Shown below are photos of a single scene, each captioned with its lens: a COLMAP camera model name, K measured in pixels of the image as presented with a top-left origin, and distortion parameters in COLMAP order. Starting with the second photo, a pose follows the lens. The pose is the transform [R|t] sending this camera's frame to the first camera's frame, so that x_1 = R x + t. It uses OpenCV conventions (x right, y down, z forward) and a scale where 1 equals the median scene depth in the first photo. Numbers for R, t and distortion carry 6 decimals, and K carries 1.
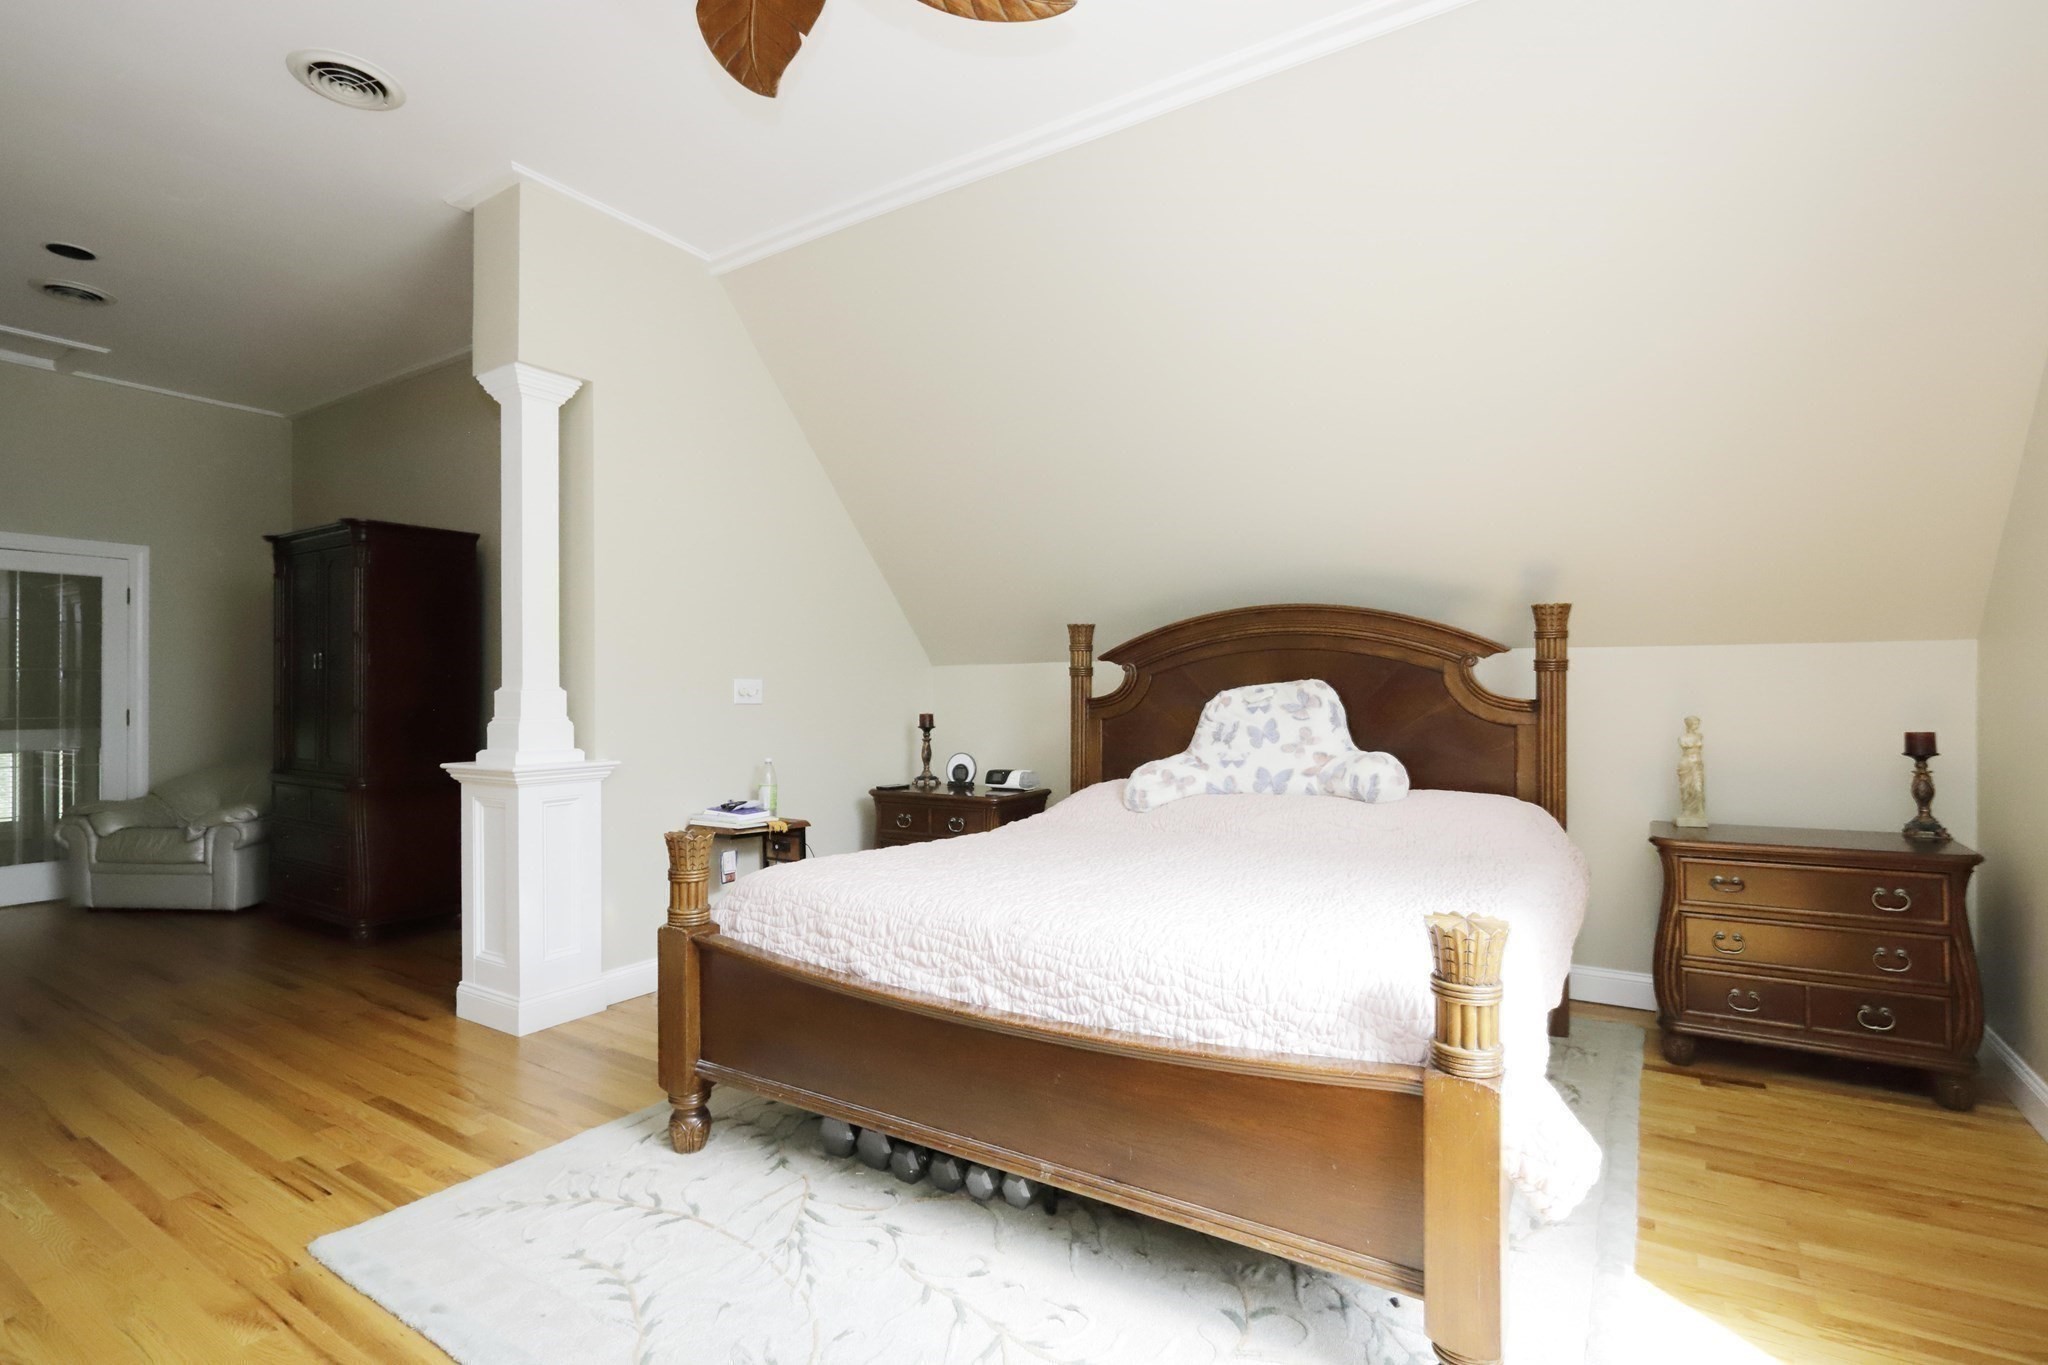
lens RADIAL K [[964.8, 0, 1031.9], [0, 964.8, 685.0], [0, 0, 1]] dist [0.001315, 0.000535]
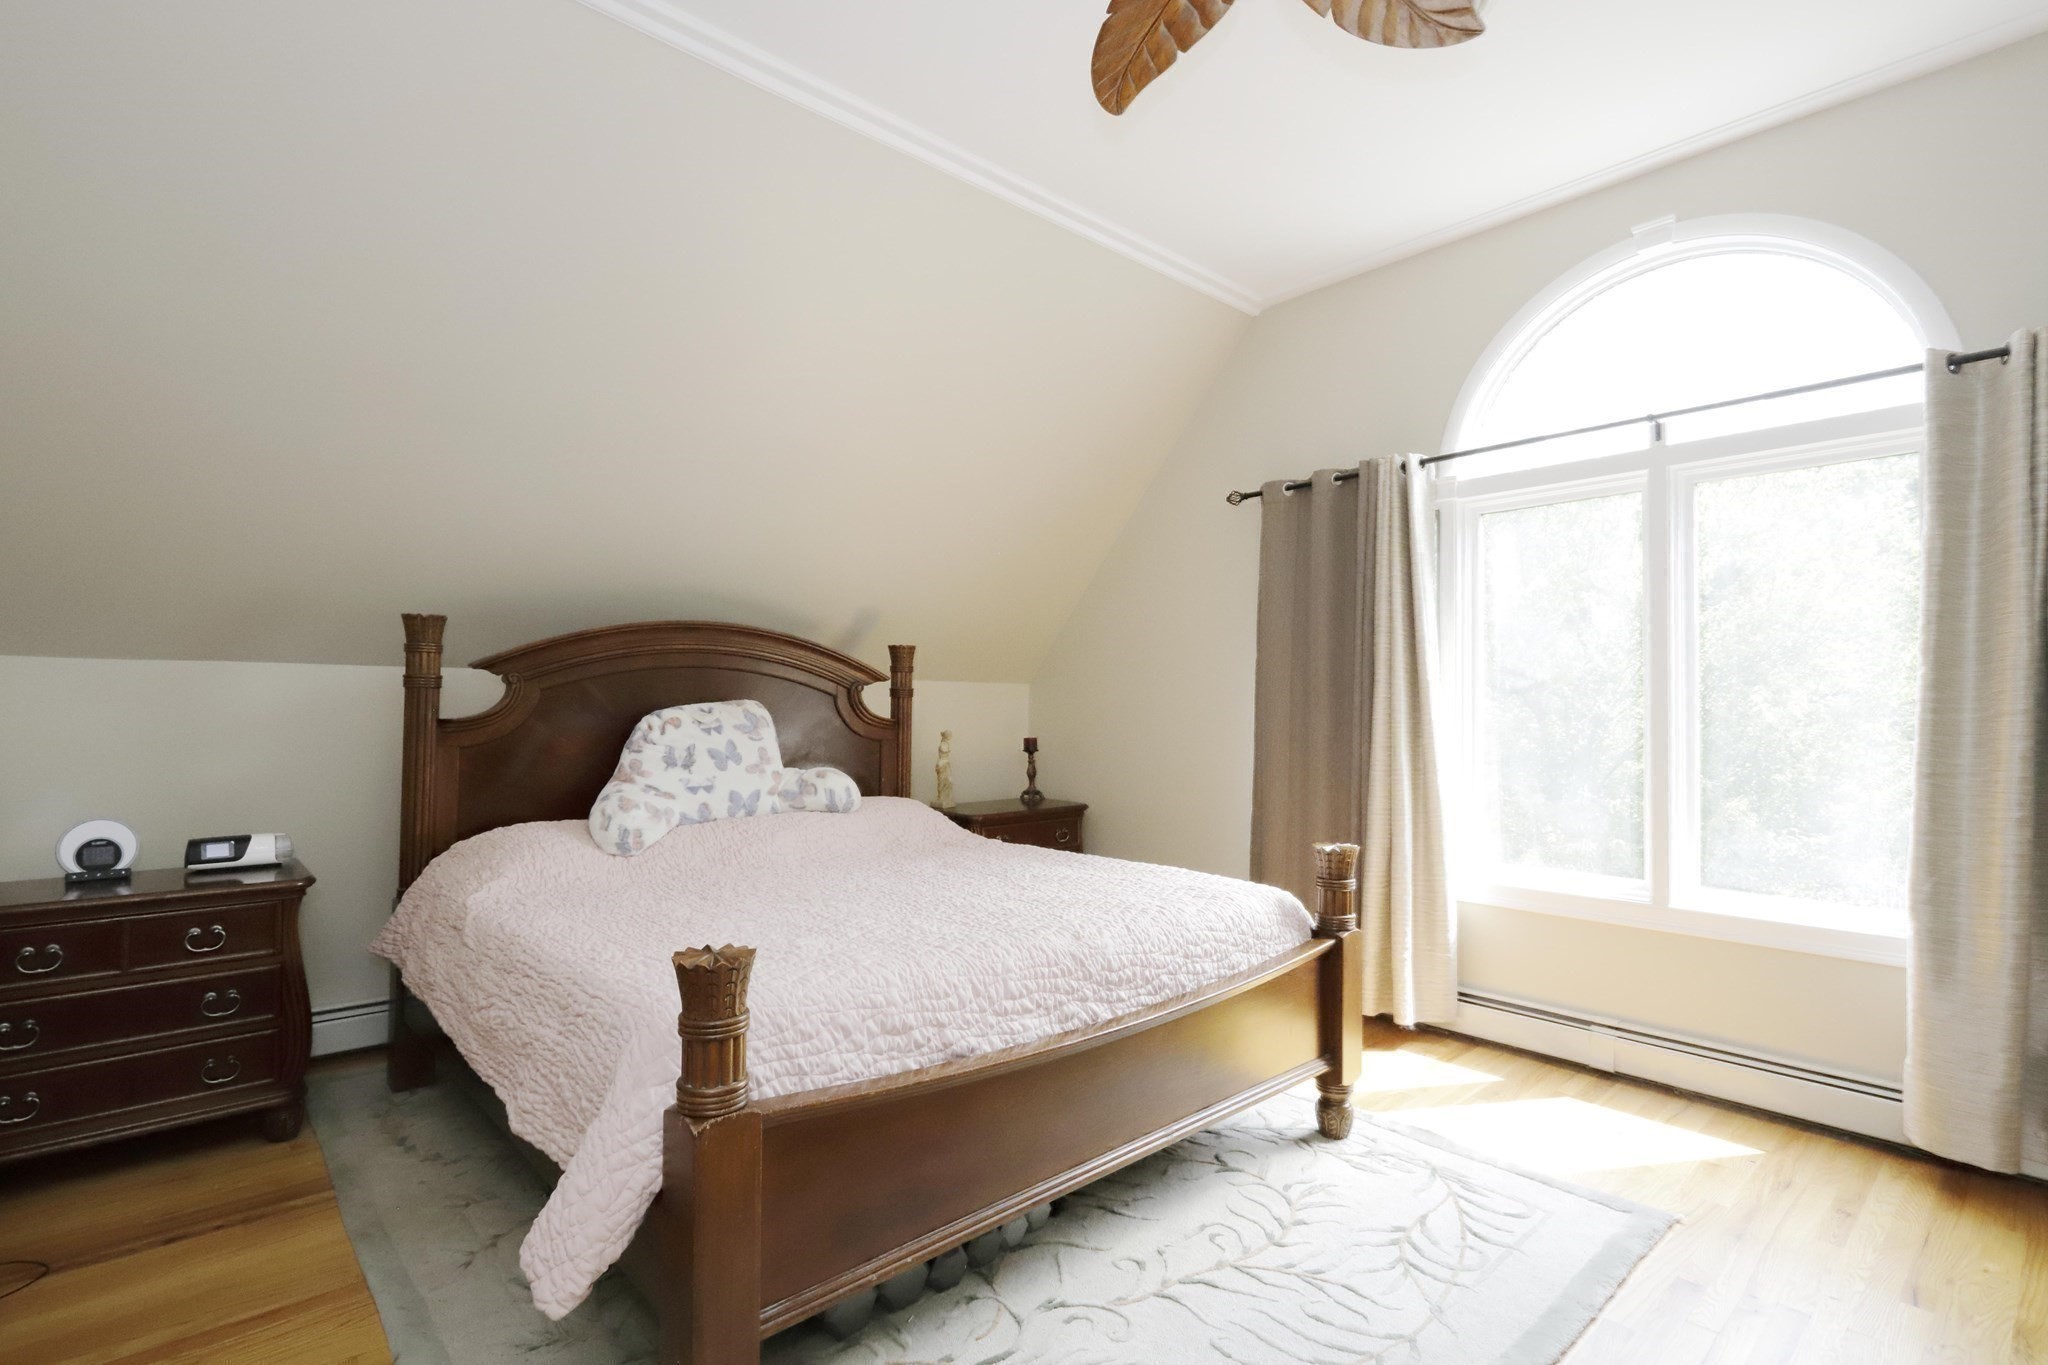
lens RADIAL K [[964.8, 0, 1031.9], [0, 964.8, 685.0], [0, 0, 1]] dist [0.001315, 0.000535]
pose [[0.266049, 0.031157, 0.963456, -0.650868], [-0.015051, 0.999490, -0.028167, 0.002884], [-0.963842, -0.007007, 0.266382, 0.485198]]
